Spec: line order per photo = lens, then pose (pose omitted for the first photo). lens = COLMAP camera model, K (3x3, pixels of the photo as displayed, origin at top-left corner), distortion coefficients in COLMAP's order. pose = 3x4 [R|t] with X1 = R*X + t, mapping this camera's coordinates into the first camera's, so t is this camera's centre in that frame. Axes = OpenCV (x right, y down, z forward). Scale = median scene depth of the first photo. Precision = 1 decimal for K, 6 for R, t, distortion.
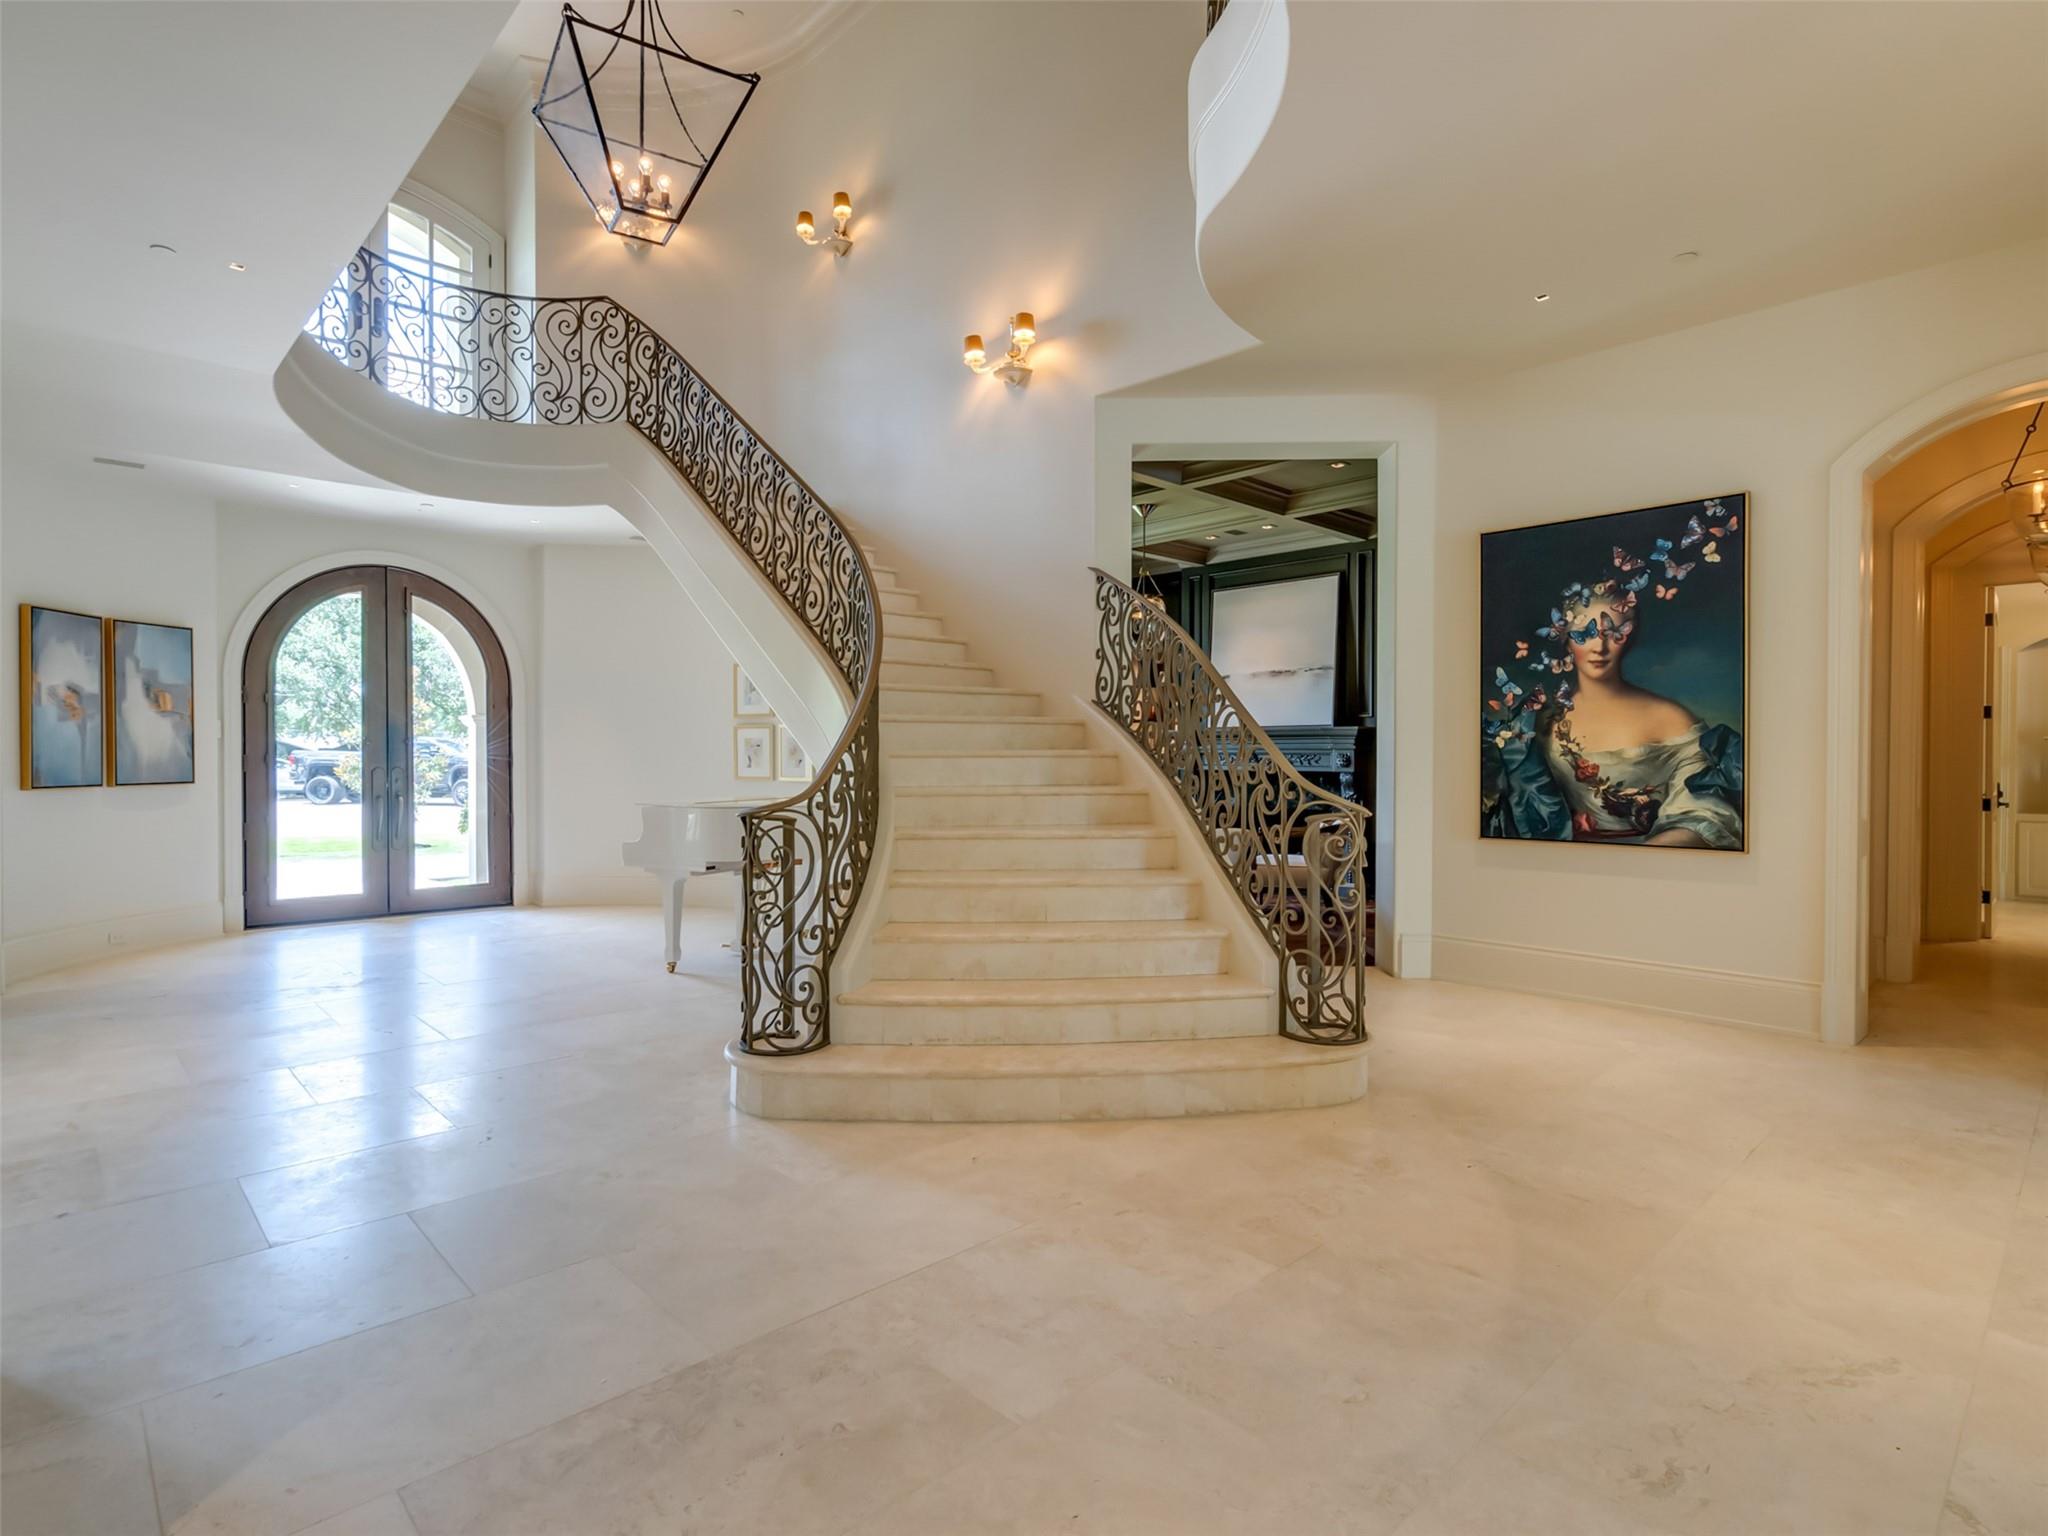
lens RADIAL K [[1053.0, 0, 1003.7], [0, 1053.0, 764.6], [0, 0, 1]] dist [-0.001390, 0.001218]
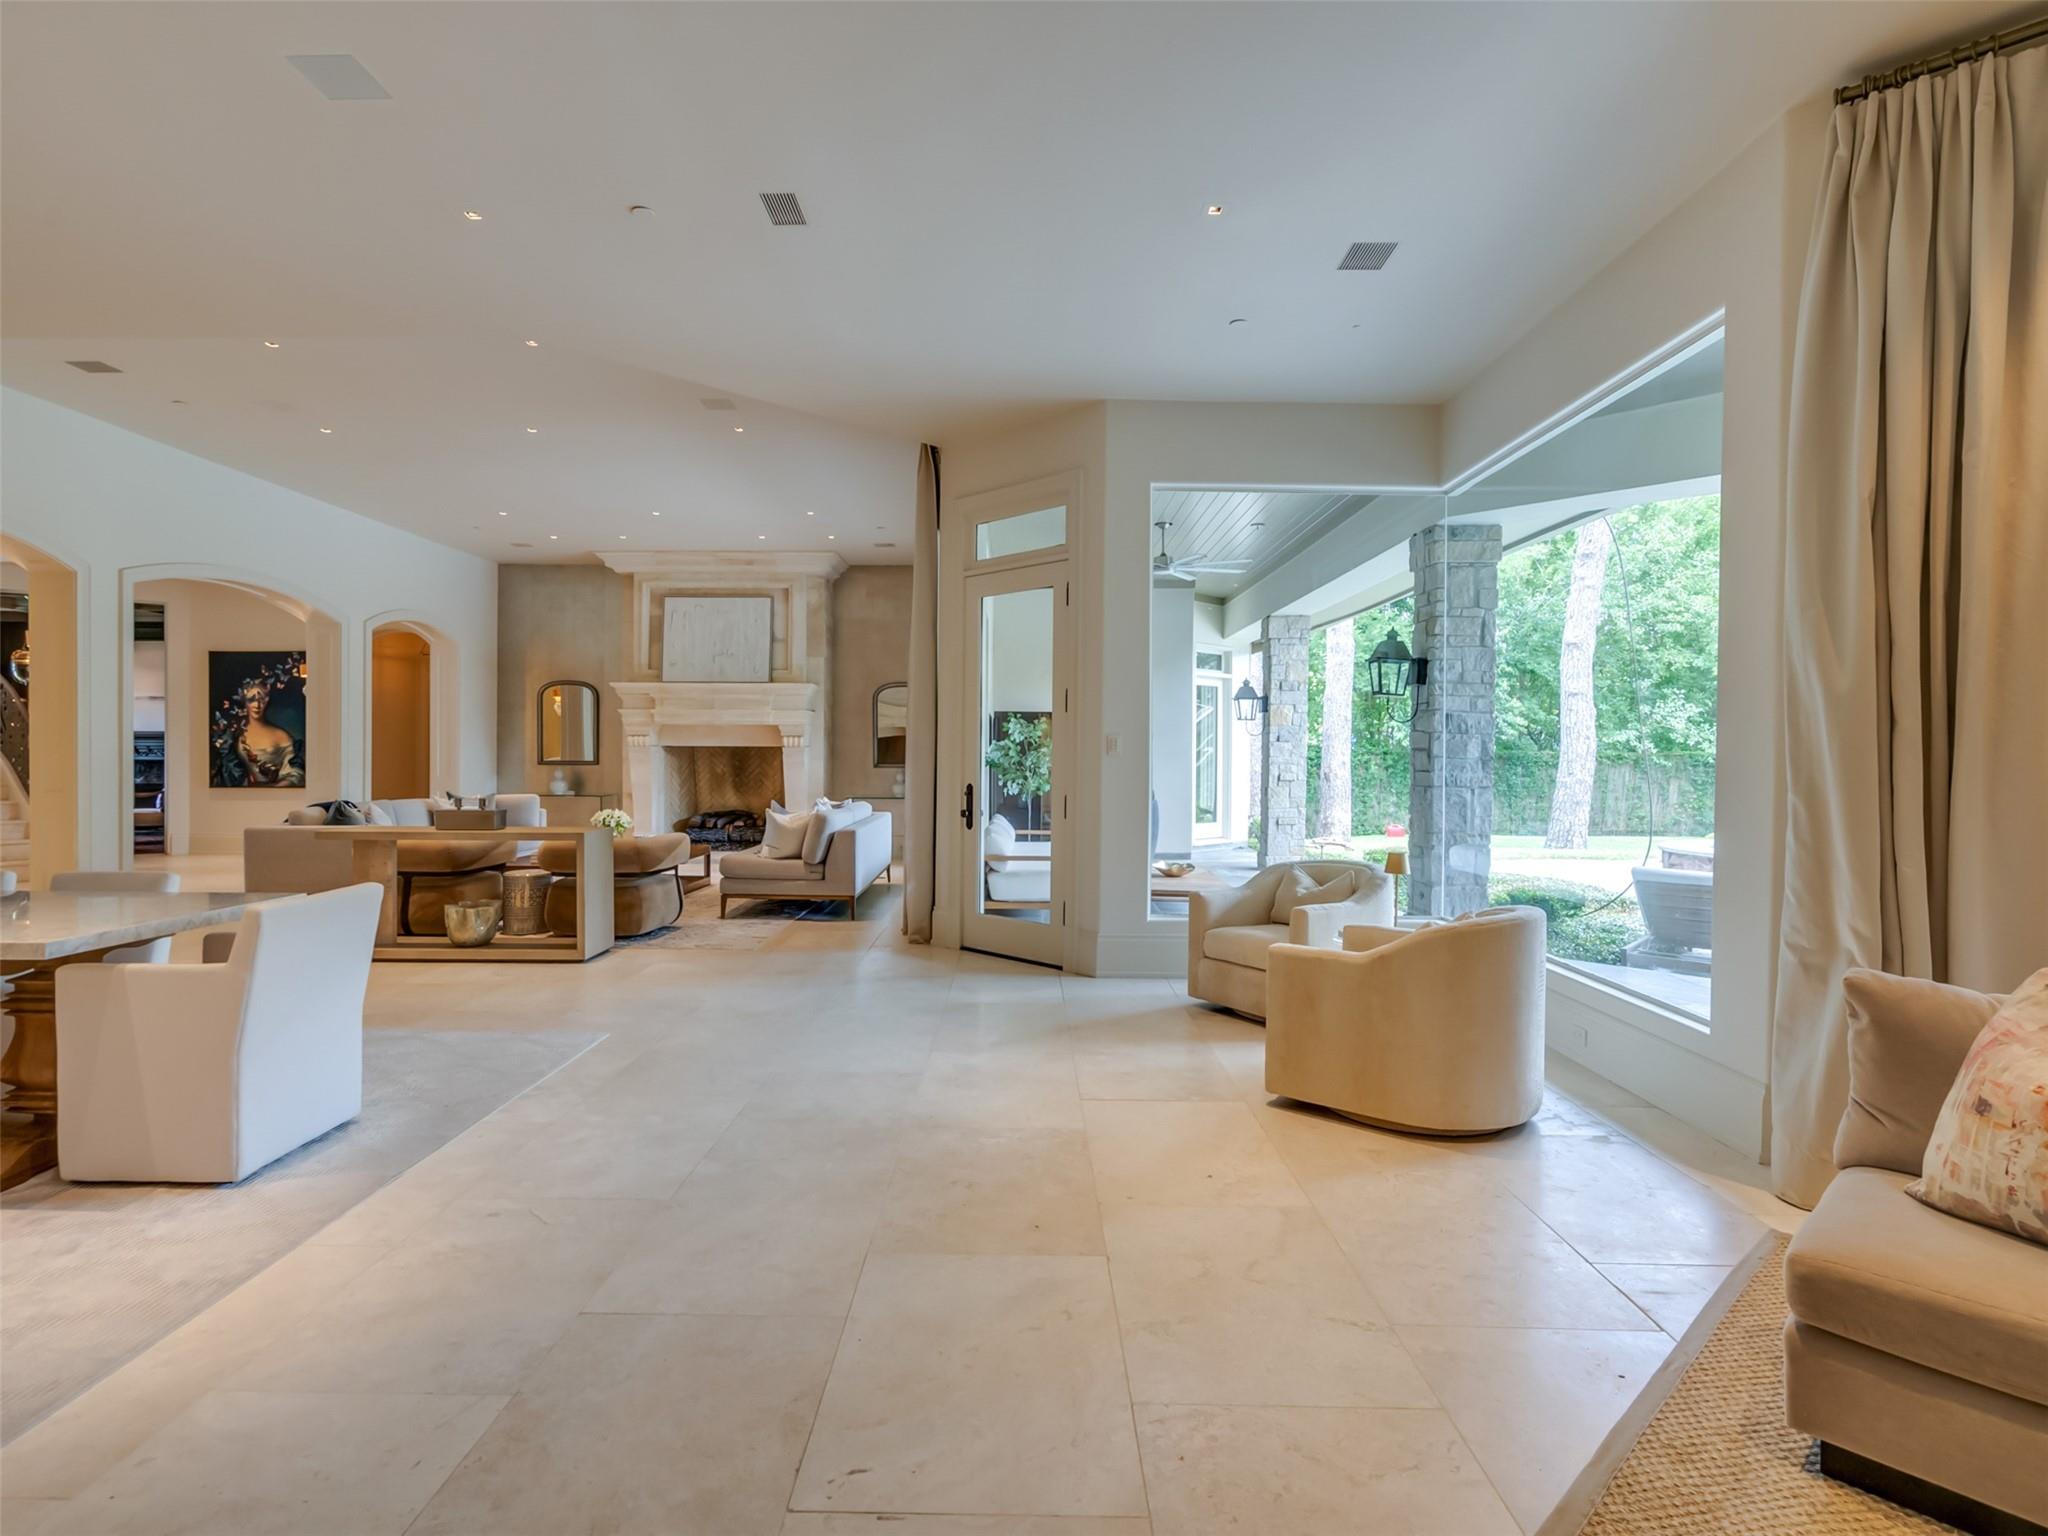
lens RADIAL K [[1053.0, 0, 1003.7], [0, 1053.0, 764.6], [0, 0, 1]] dist [-0.001390, 0.001218]
pose [[0.695553, -0.004075, 0.718463, 0.023297], [0.001401, 0.999990, 0.004315, 0.015139], [-0.718473, -0.001995, 0.695551, -1.905329]]
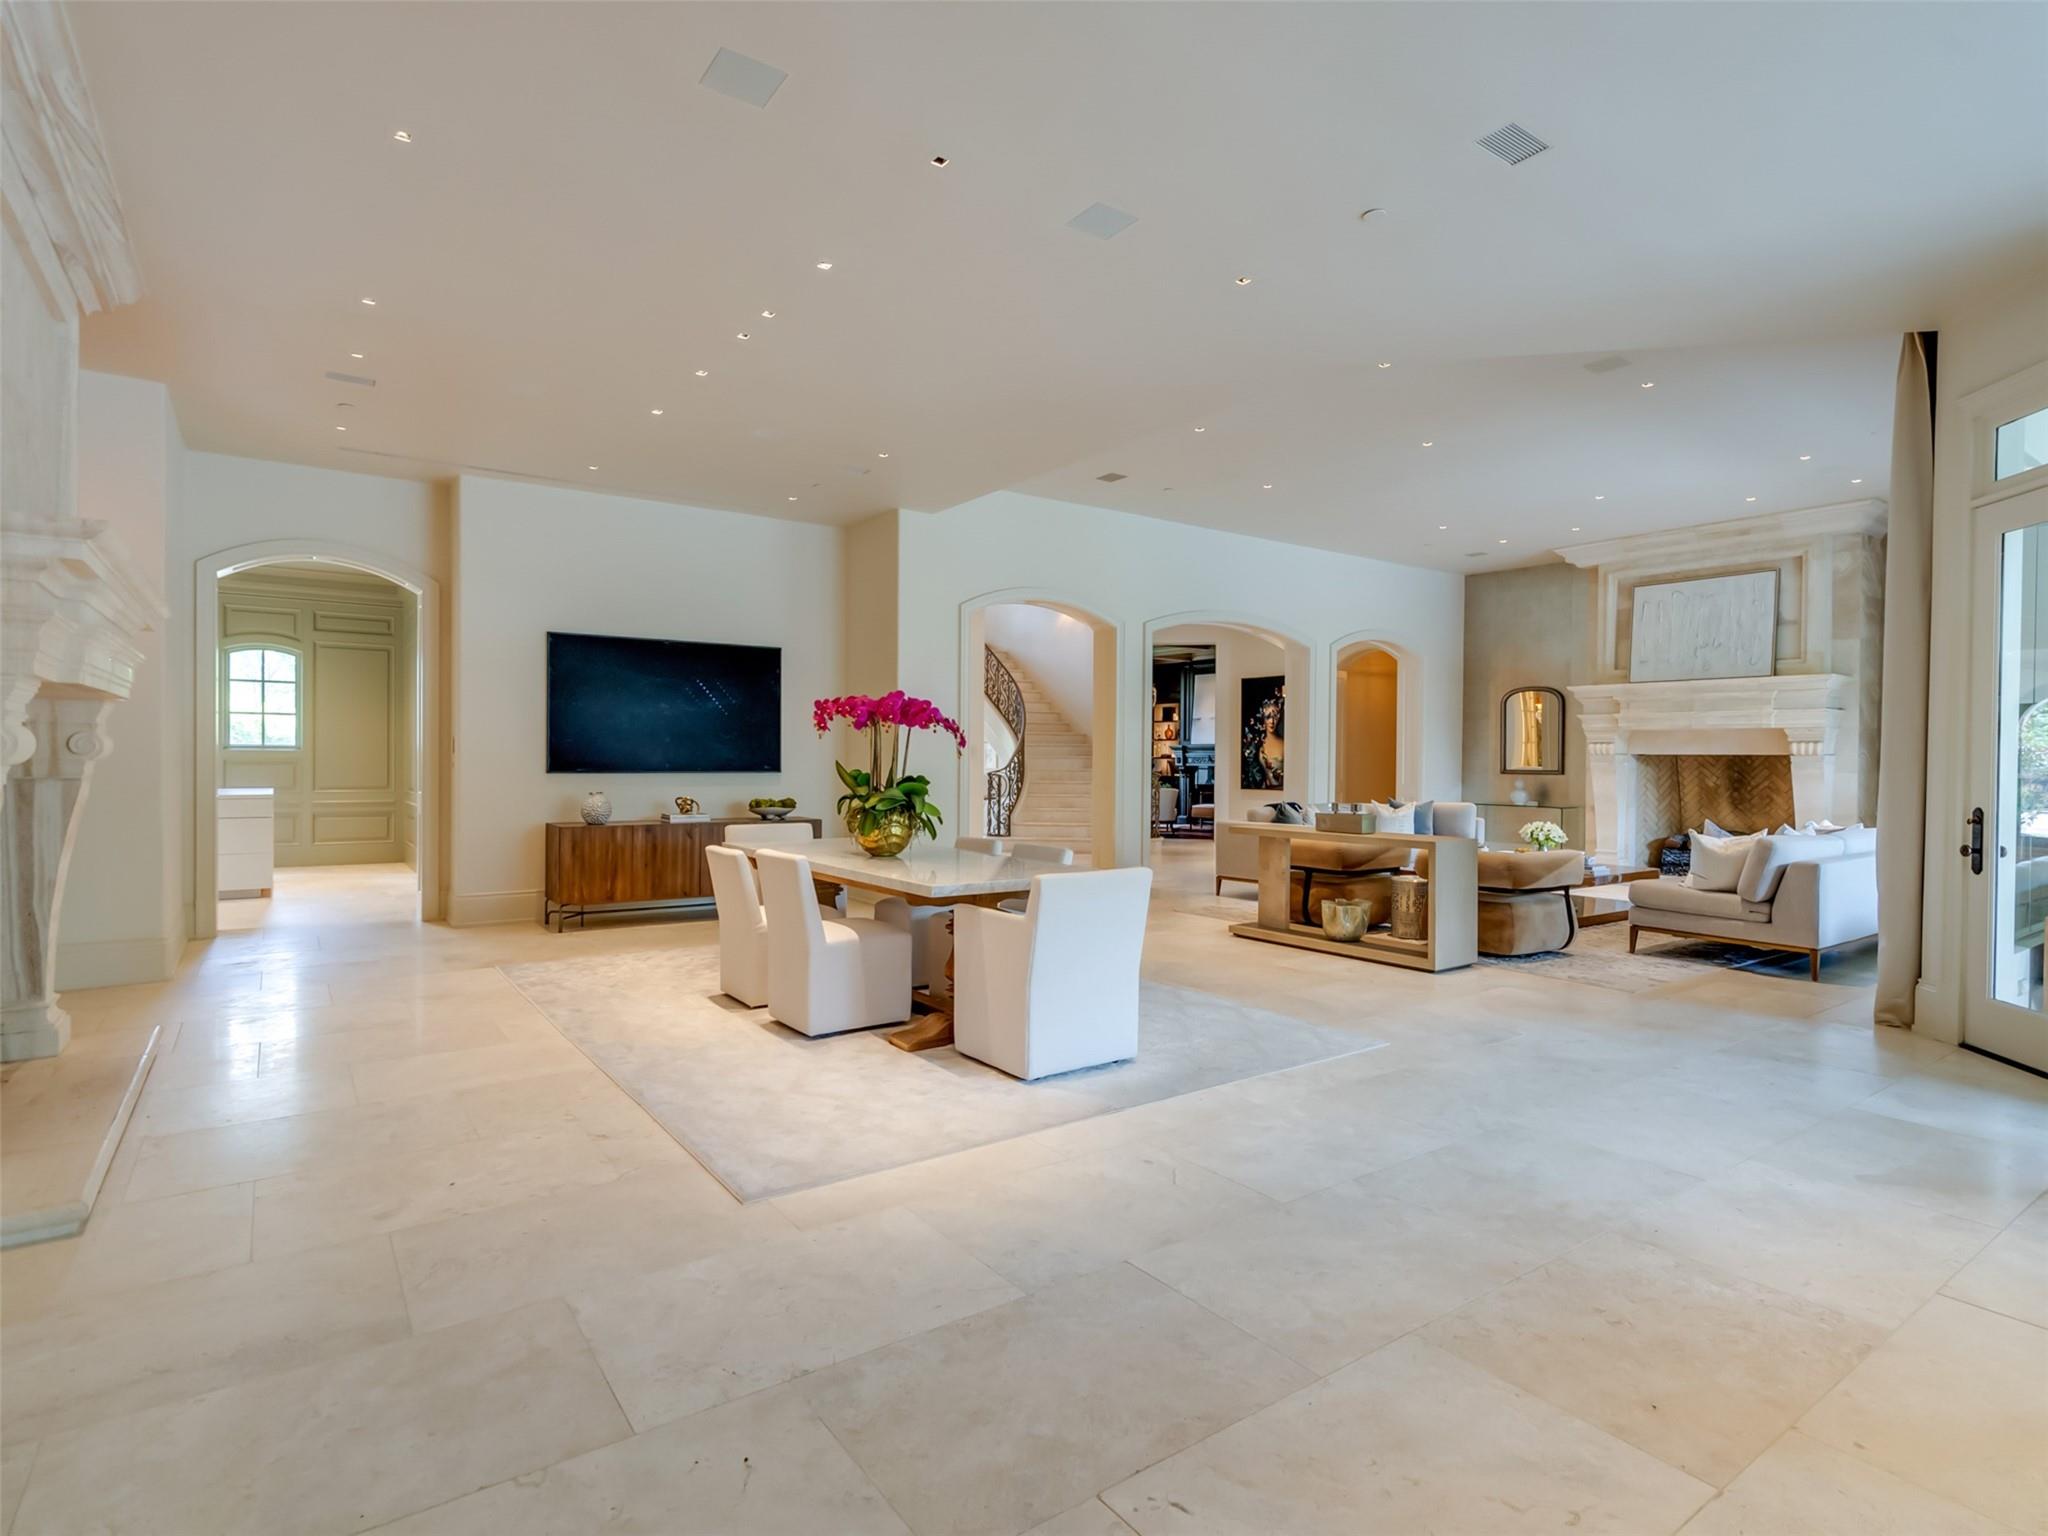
lens RADIAL K [[1053.0, 0, 1003.7], [0, 1053.0, 764.6], [0, 0, 1]] dist [-0.001390, 0.001218]
pose [[0.990174, 0.007923, -0.139614, 0.240958], [-0.008149, 0.999966, -0.001043, 0.015276], [0.139601, 0.002171, 0.990205, -1.972261]]
